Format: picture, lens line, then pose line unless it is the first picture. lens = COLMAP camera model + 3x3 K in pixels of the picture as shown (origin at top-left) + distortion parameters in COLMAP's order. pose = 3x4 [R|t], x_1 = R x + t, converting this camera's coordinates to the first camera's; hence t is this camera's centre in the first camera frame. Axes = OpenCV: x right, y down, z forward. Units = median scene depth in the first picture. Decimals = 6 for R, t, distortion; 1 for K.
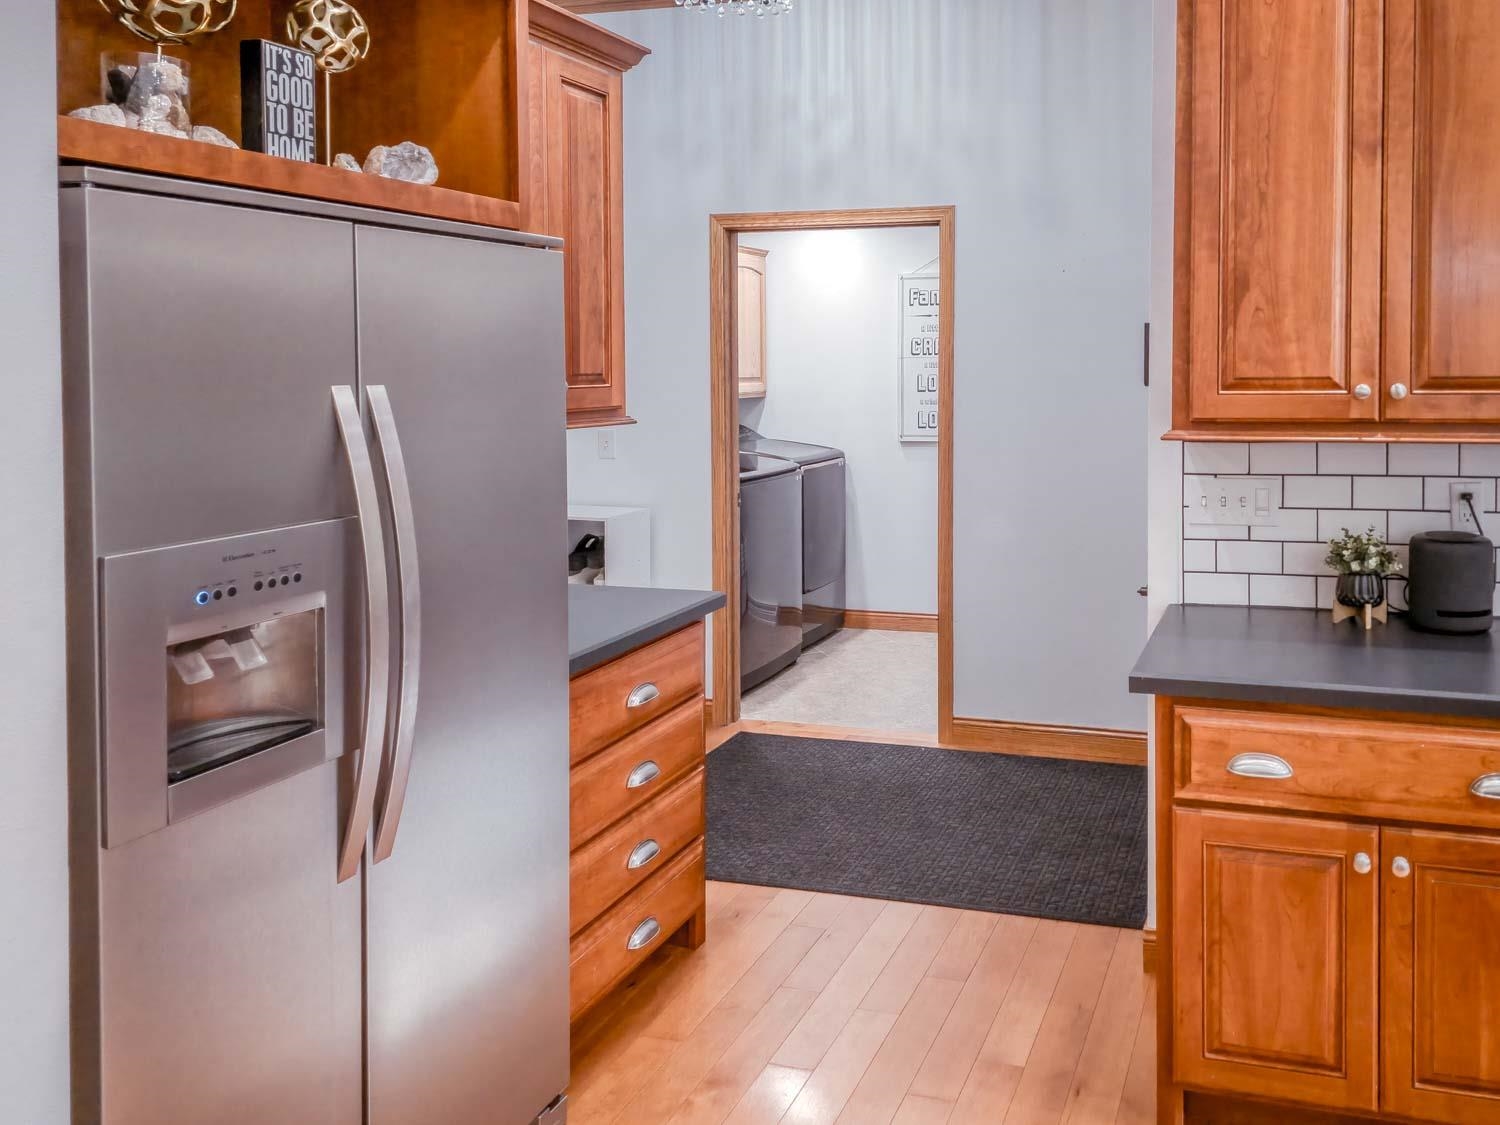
lens RADIAL K [[1160.1, 0, 1006.9], [0, 1160.1, 393.8], [0, 0, 1]] dist [0.011292, 0.000464]
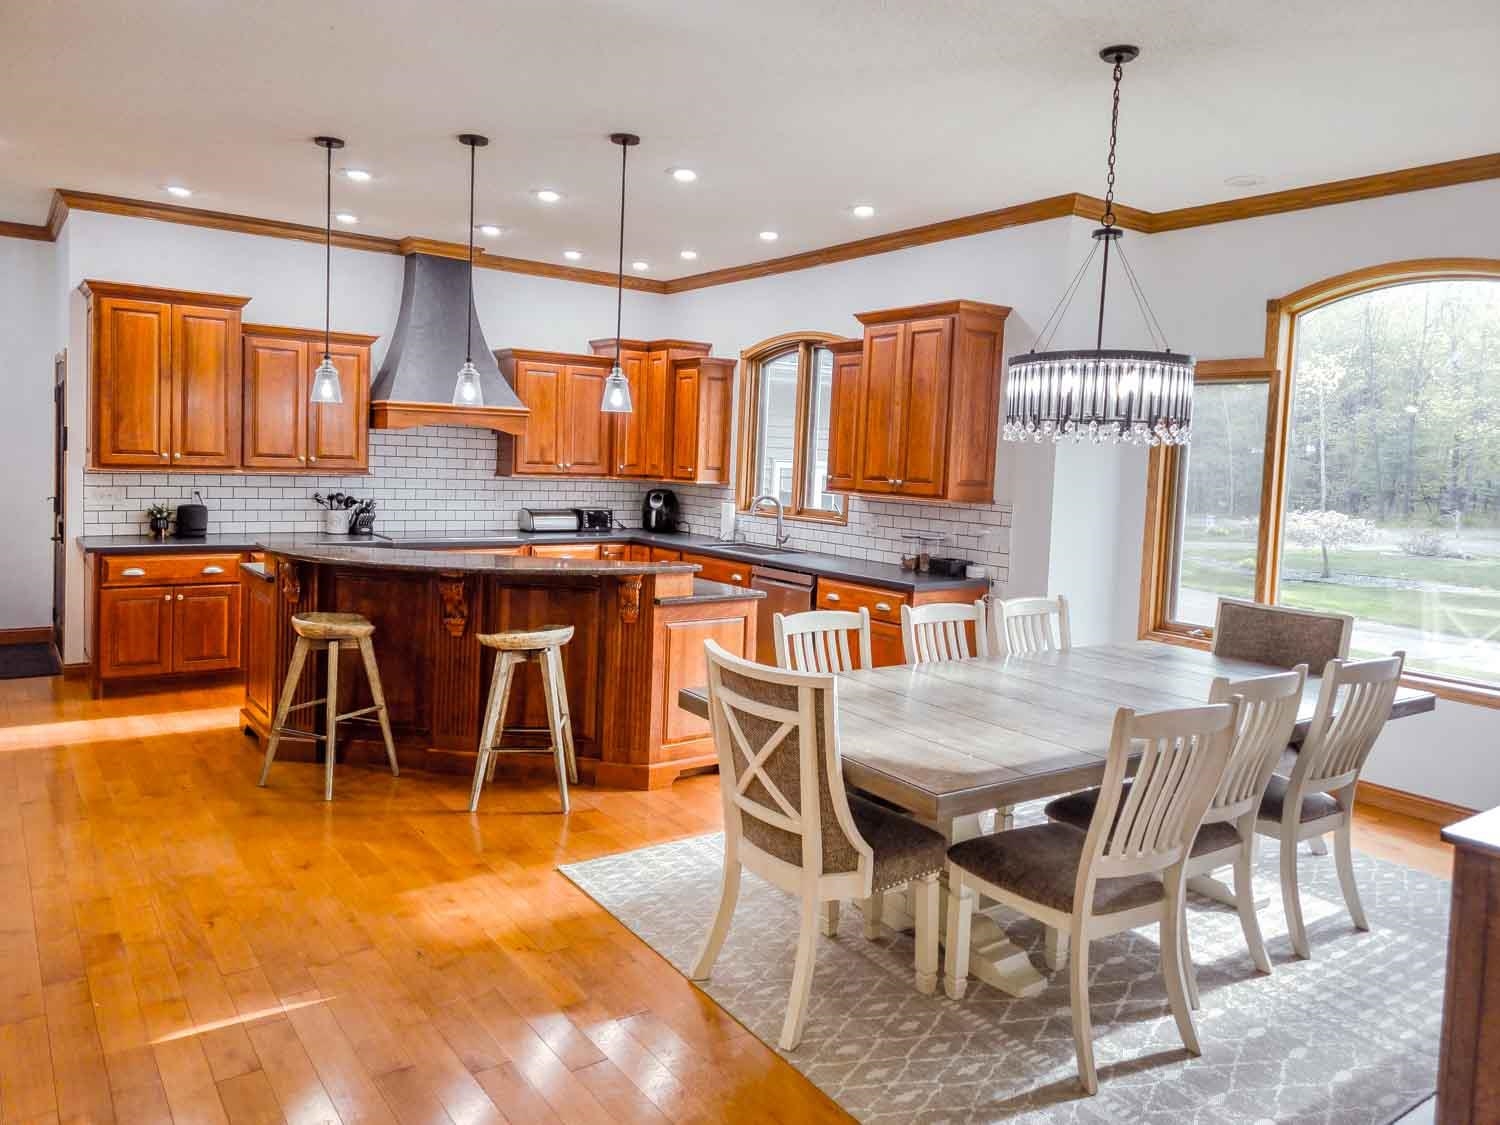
lens RADIAL K [[1039.1, 0, 698.2], [0, 1039.1, 513.6], [0, 0, 1]] dist [0.031560, -0.000110]
pose [[0.659072, -0.015078, 0.751929, -0.848126], [-0.017148, 0.999238, 0.035068, 0.029944], [-0.751884, -0.036006, 0.658311, -1.889120]]
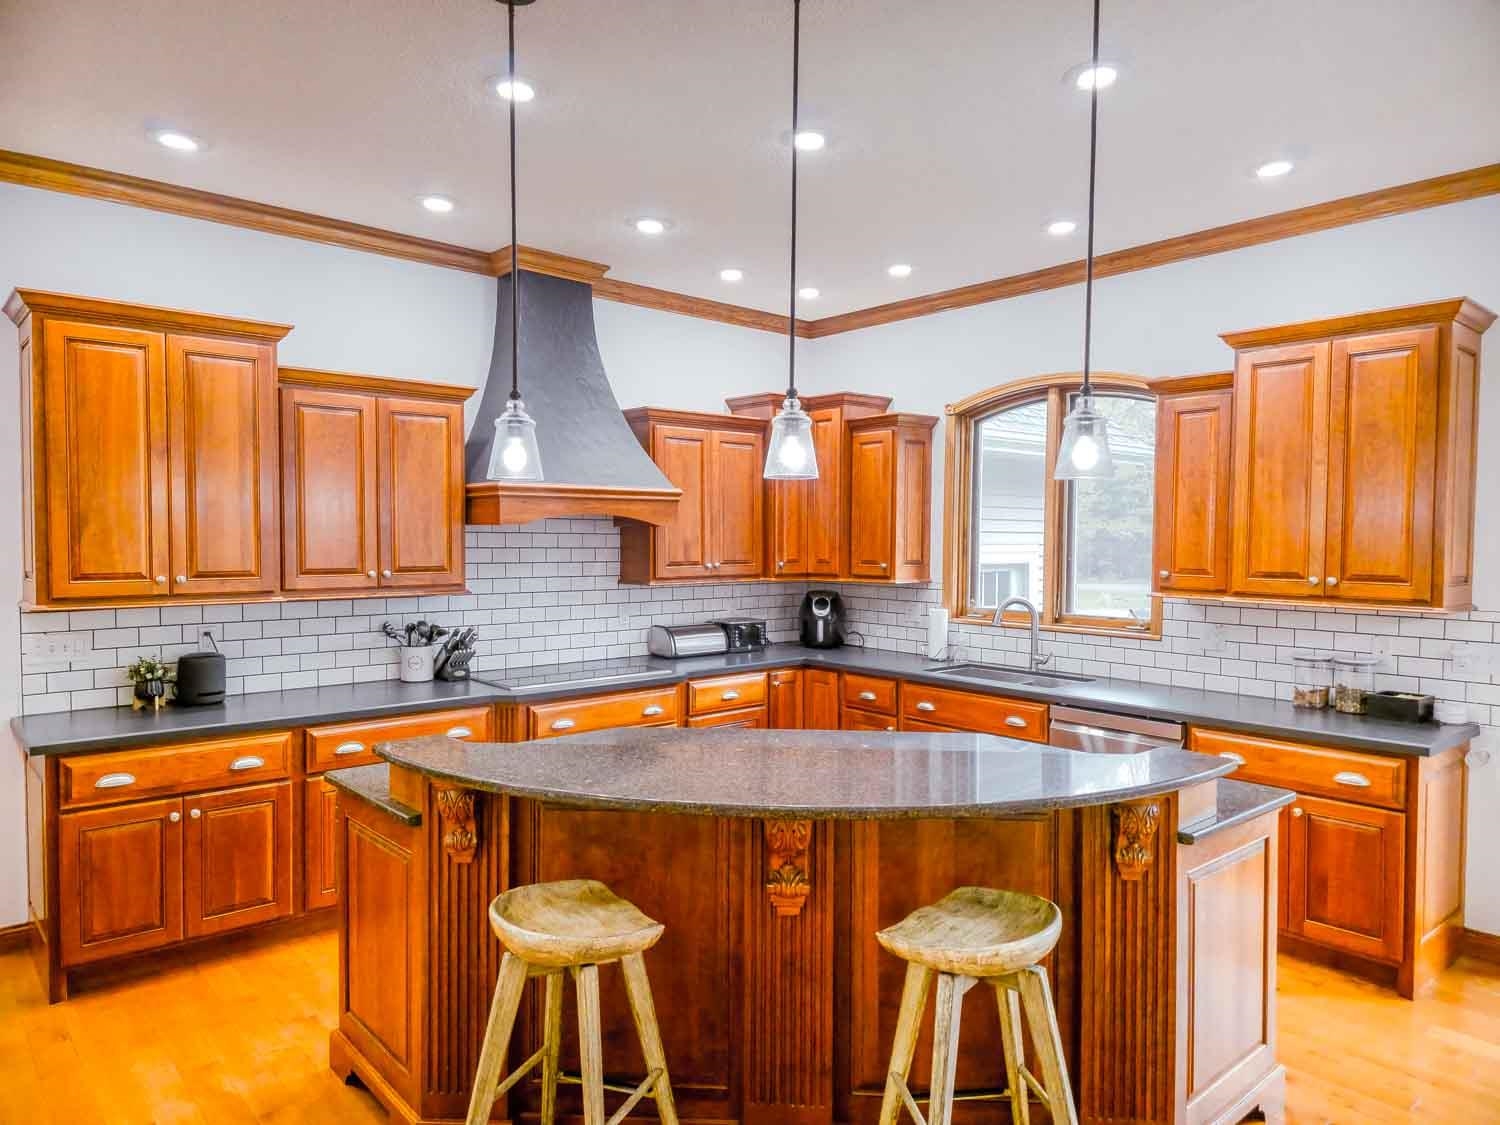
lens RADIAL K [[983.4, 0, 728.2], [0, 983.4, 573.5], [0, 0, 1]] dist [0.019590, -0.001590]
pose [[0.577332, -0.025425, 0.816113, -0.472579], [0.017340, 0.999671, 0.018877, -0.026739], [-0.816325, 0.003253, 0.577583, -0.686256]]
